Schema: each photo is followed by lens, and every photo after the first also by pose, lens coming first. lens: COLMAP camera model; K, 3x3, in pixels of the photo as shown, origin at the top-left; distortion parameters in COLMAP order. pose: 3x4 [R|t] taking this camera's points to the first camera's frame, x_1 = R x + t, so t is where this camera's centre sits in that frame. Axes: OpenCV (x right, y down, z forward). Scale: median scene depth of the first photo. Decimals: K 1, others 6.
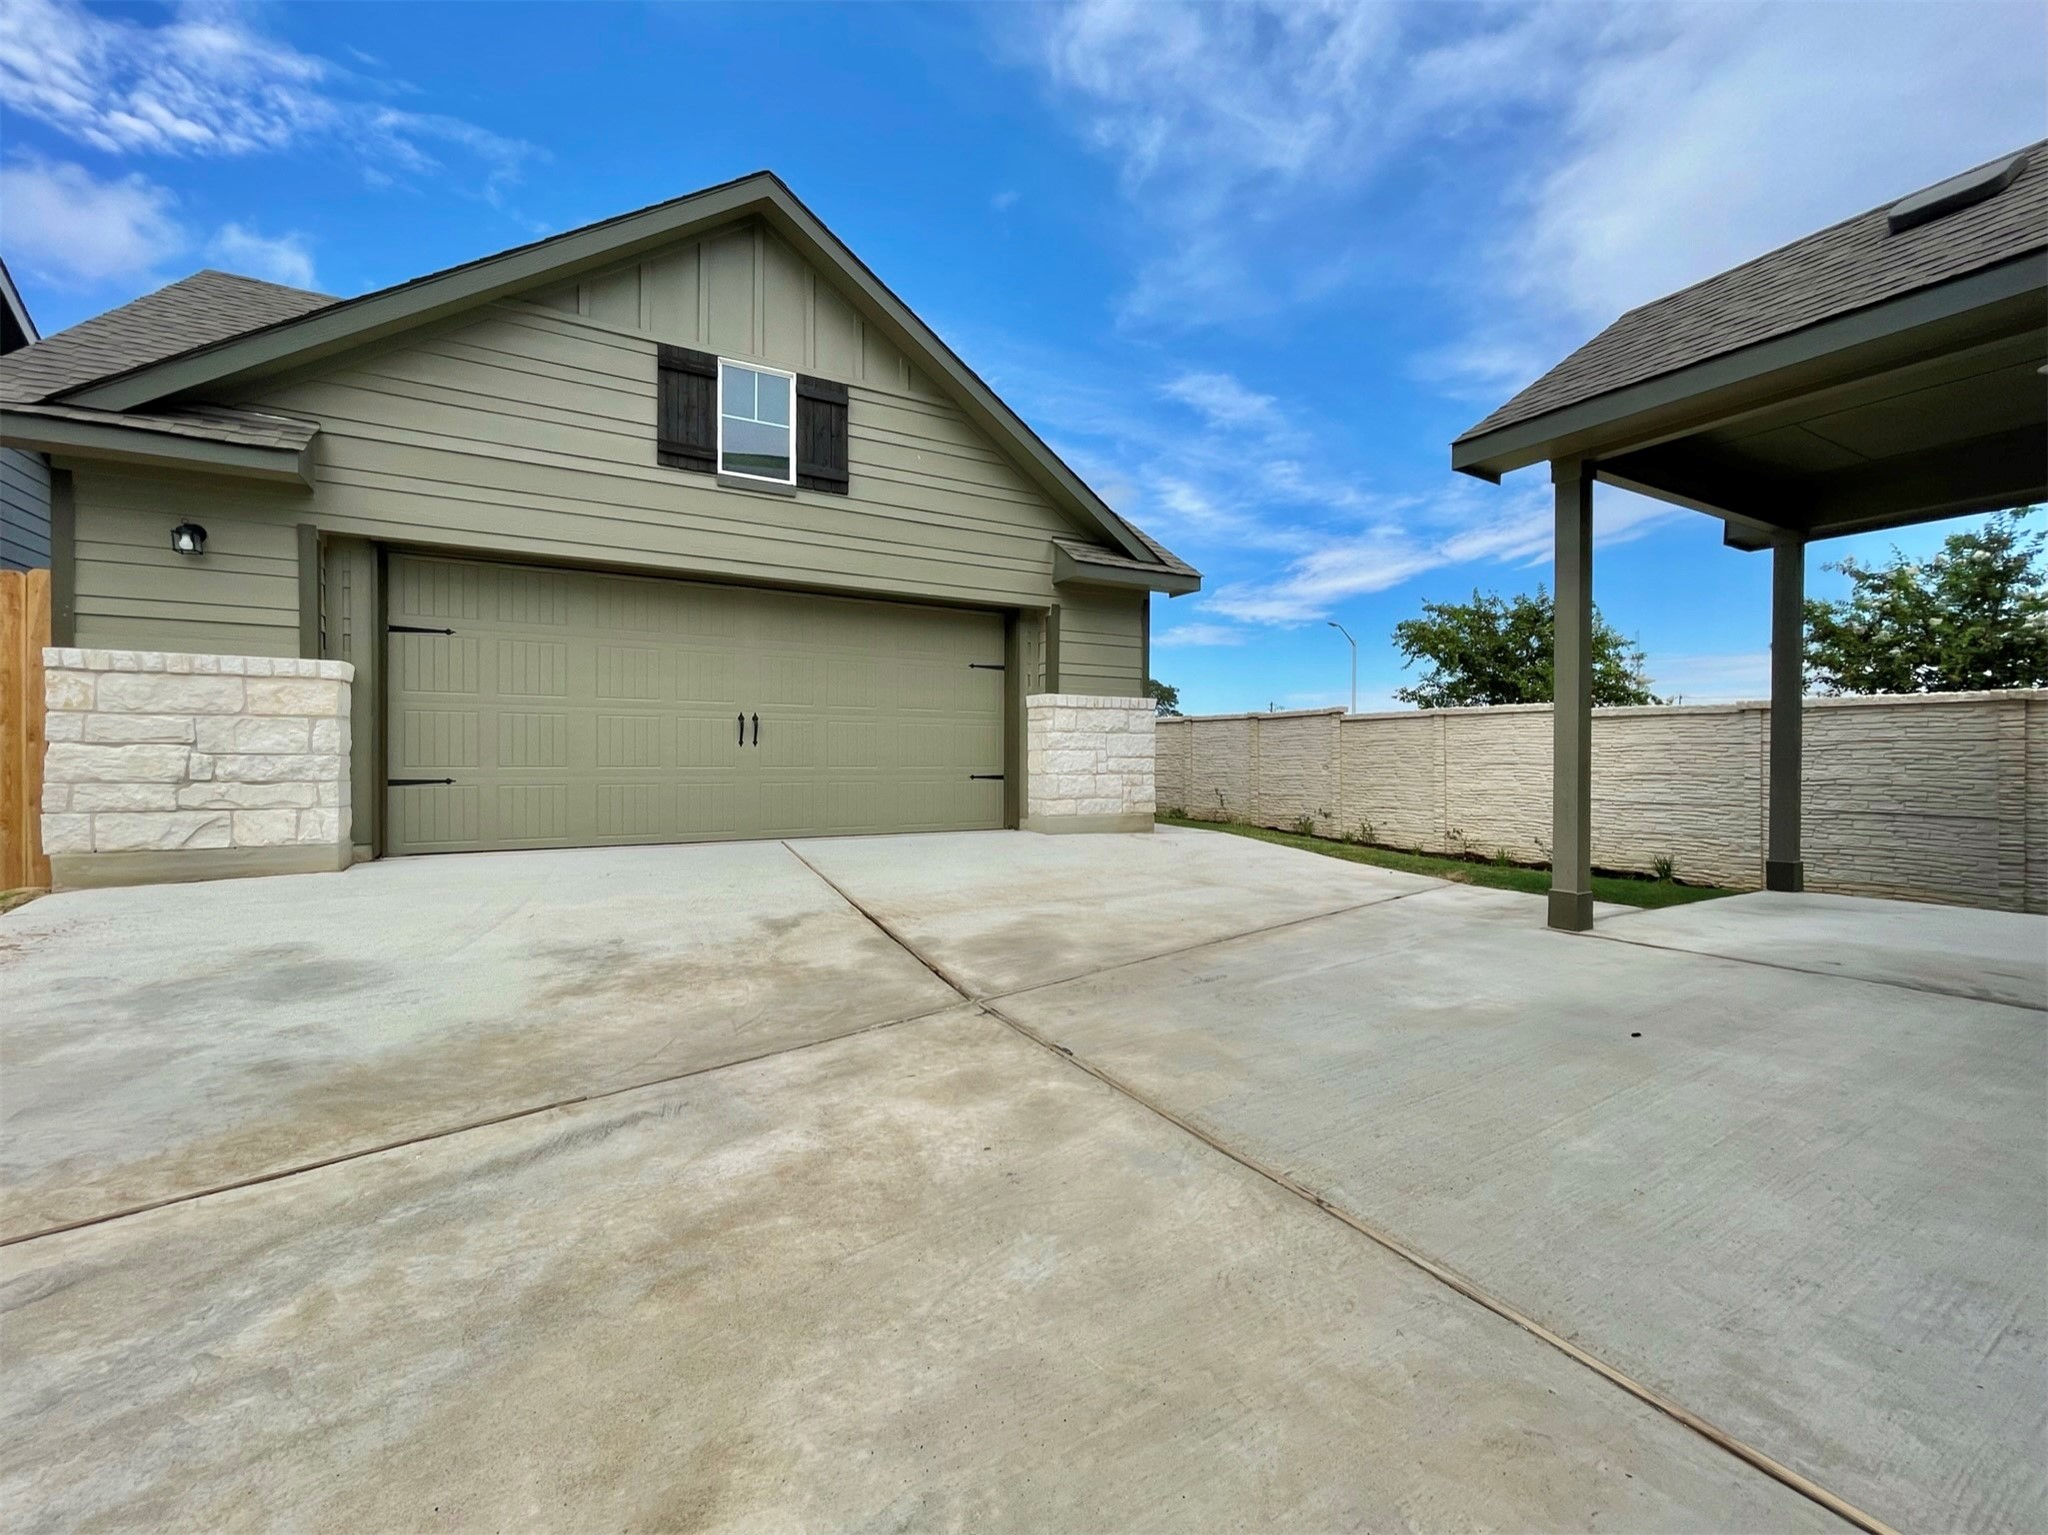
lens RADIAL K [[827.6, 0, 1016.0], [0, 827.6, 761.8], [0, 0, 1]] dist [-0.001543, -0.000230]
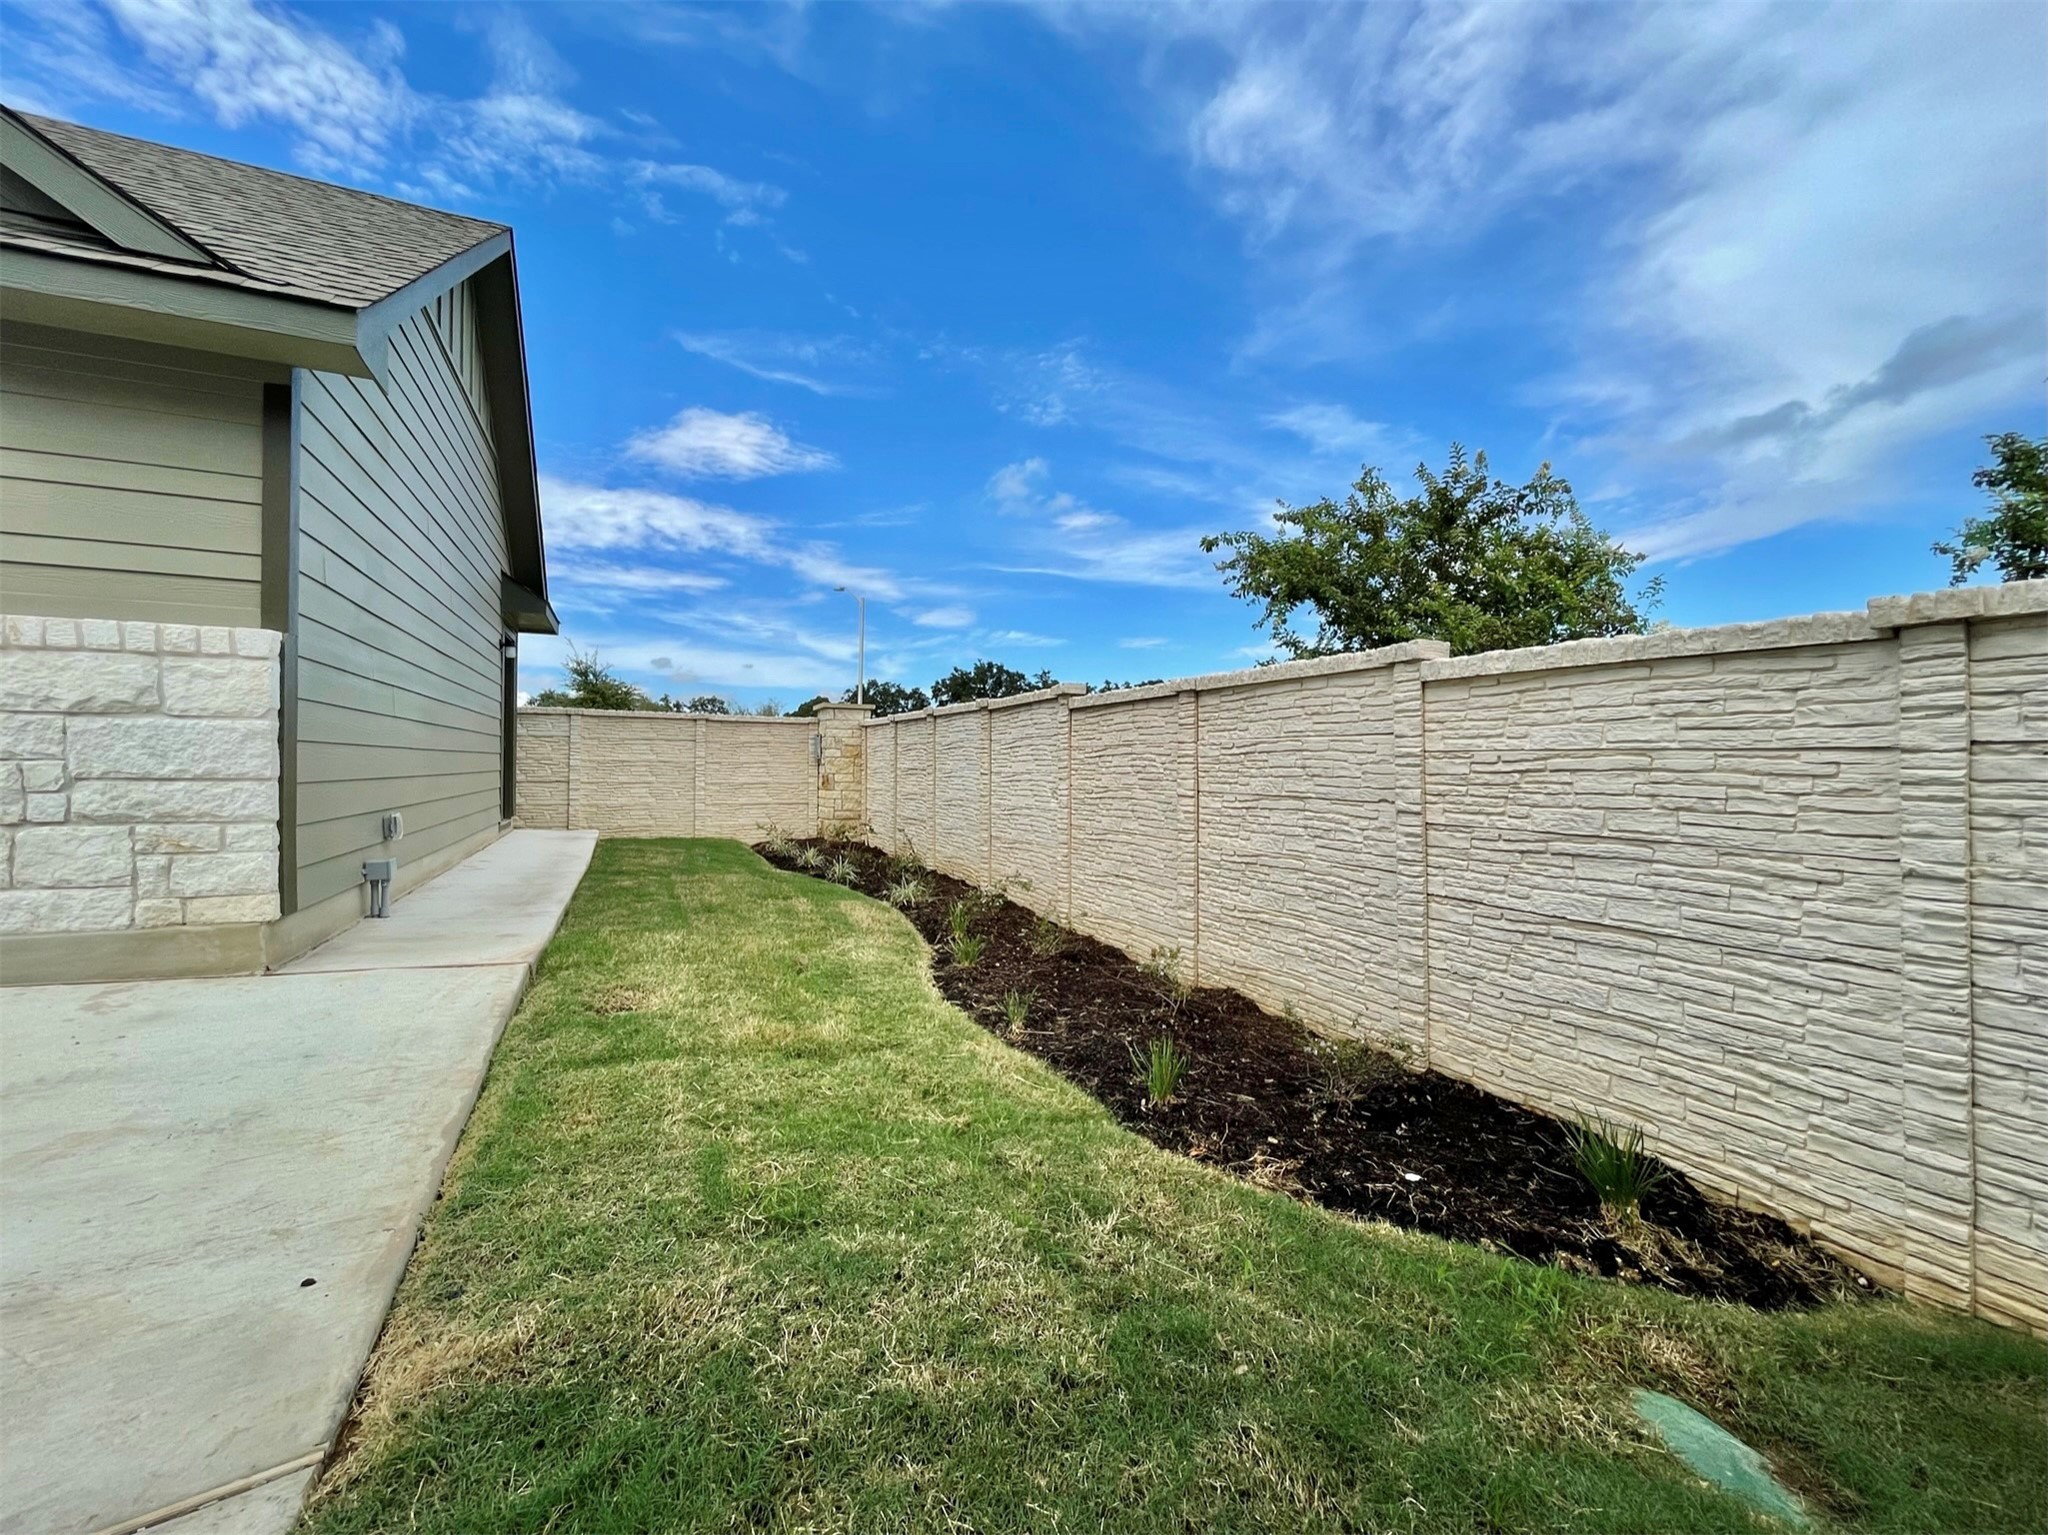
lens RADIAL K [[827.6, 0, 1016.0], [0, 827.6, 761.8], [0, 0, 1]] dist [-0.001543, -0.000230]
pose [[0.996969, 0.005633, -0.077597, 0.586975], [-0.006658, 0.999894, -0.012957, -0.011787], [0.077516, 0.013434, 0.996901, 0.678225]]
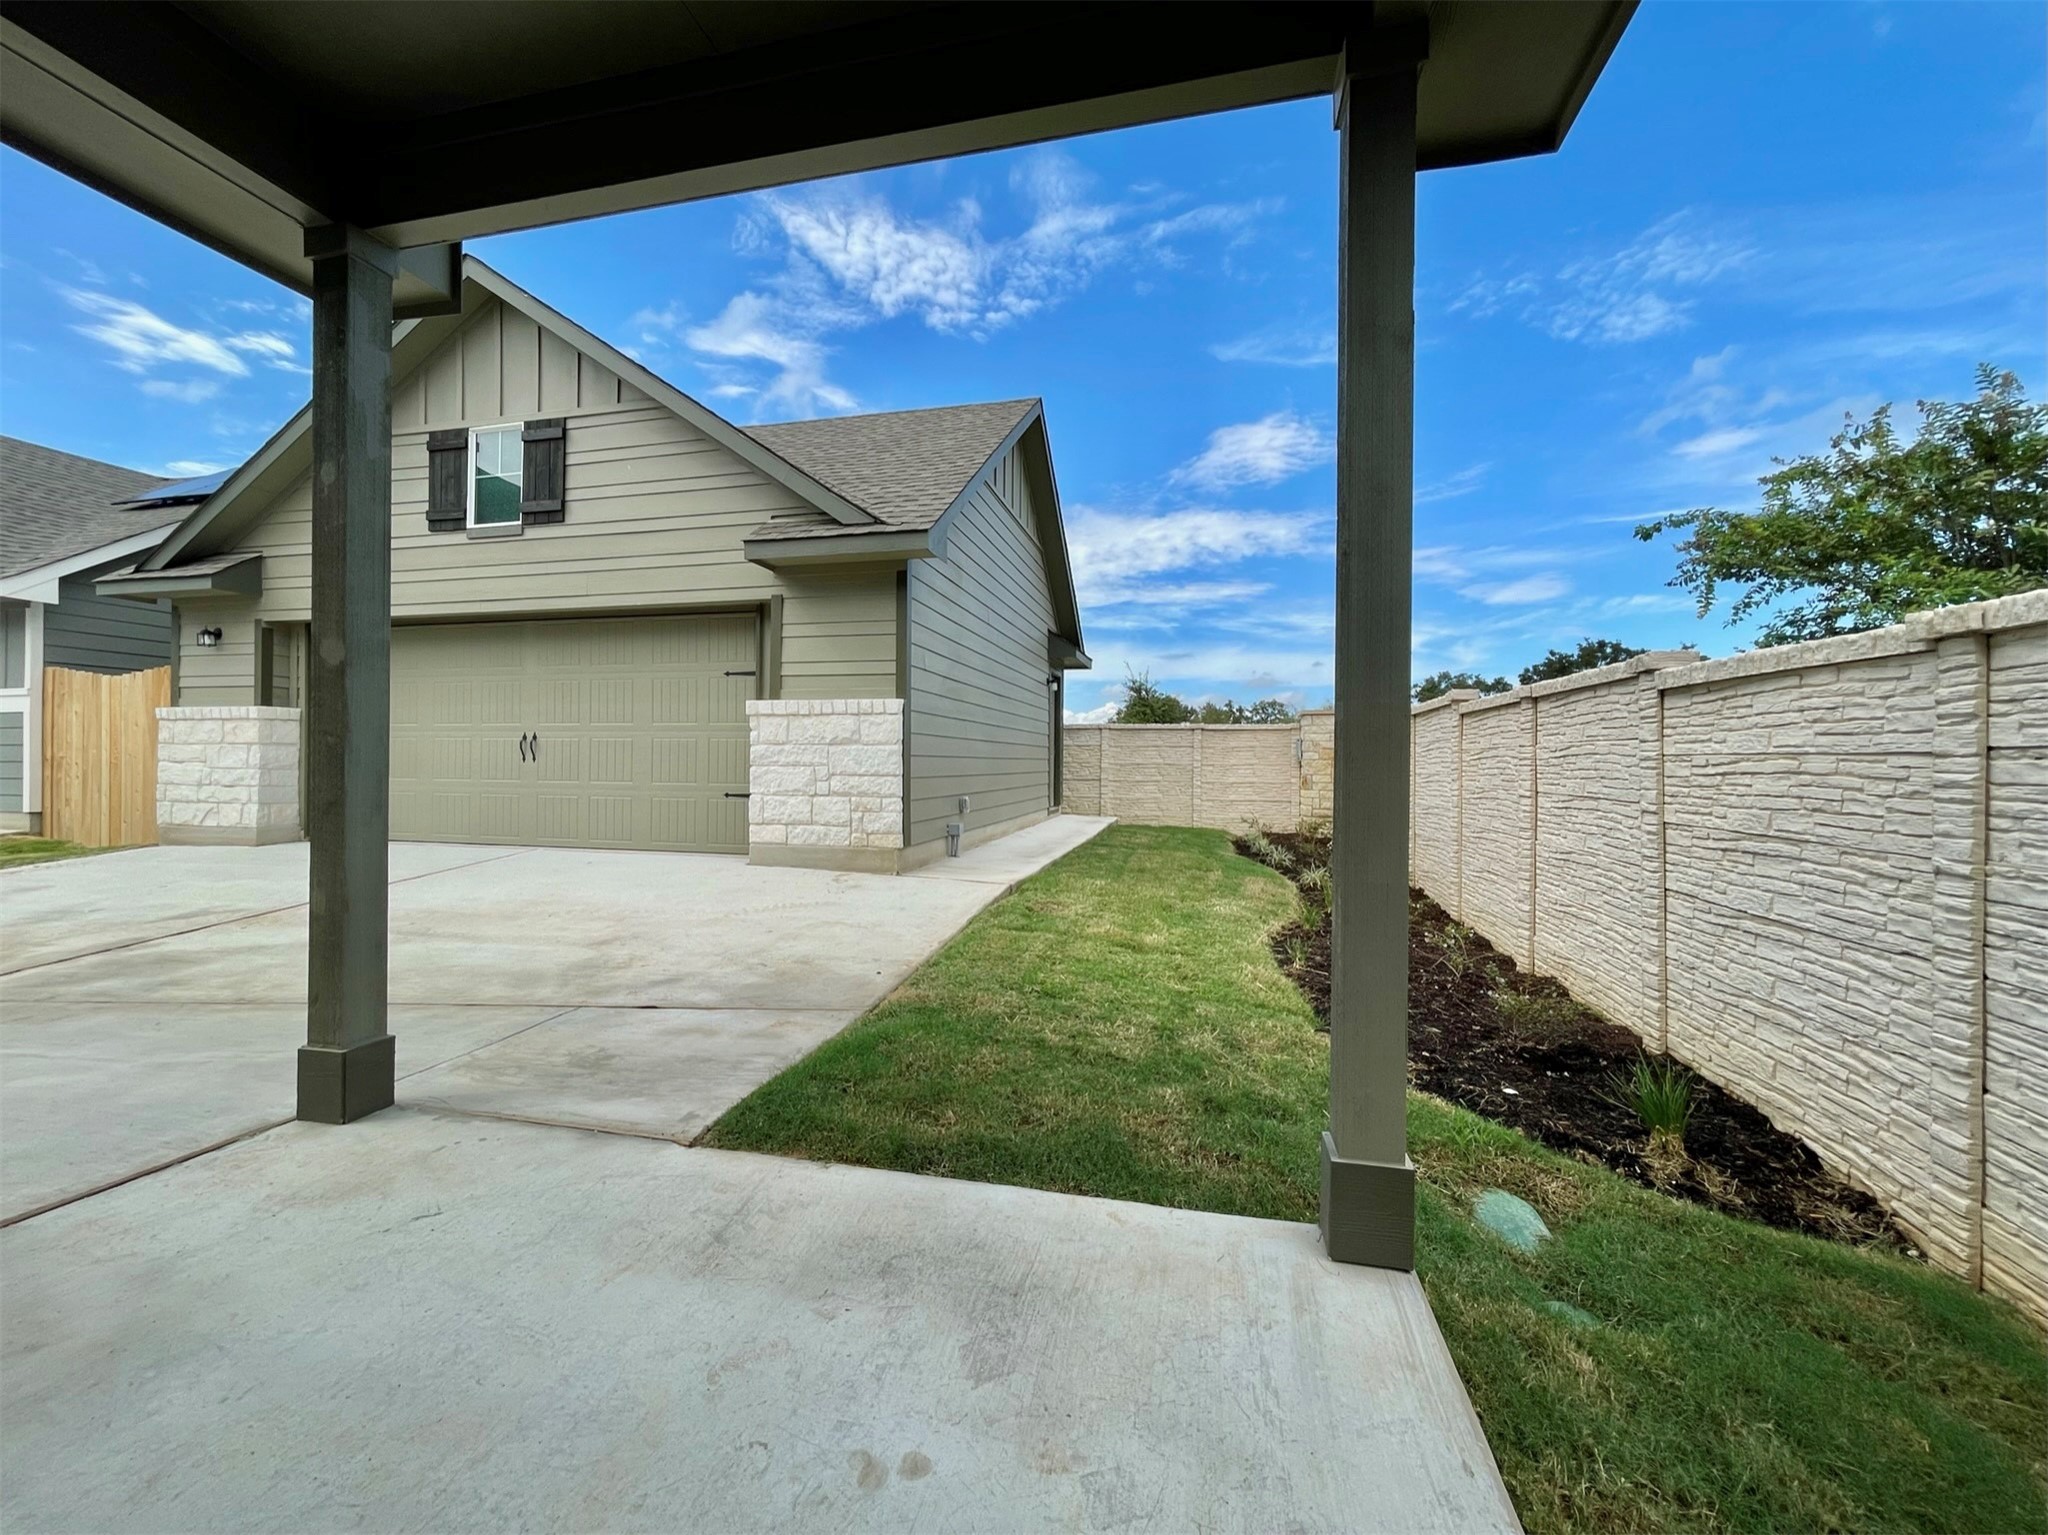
lens RADIAL K [[834.9, 0, 1012.7], [0, 834.9, 757.7], [0, 0, 1]] dist [-0.000283, 0.000086]
pose [[0.736389, -0.002573, -0.676554, 0.815824], [-0.008704, 0.999874, -0.013276, -0.013488], [0.676503, 0.015665, 0.736273, 0.537210]]
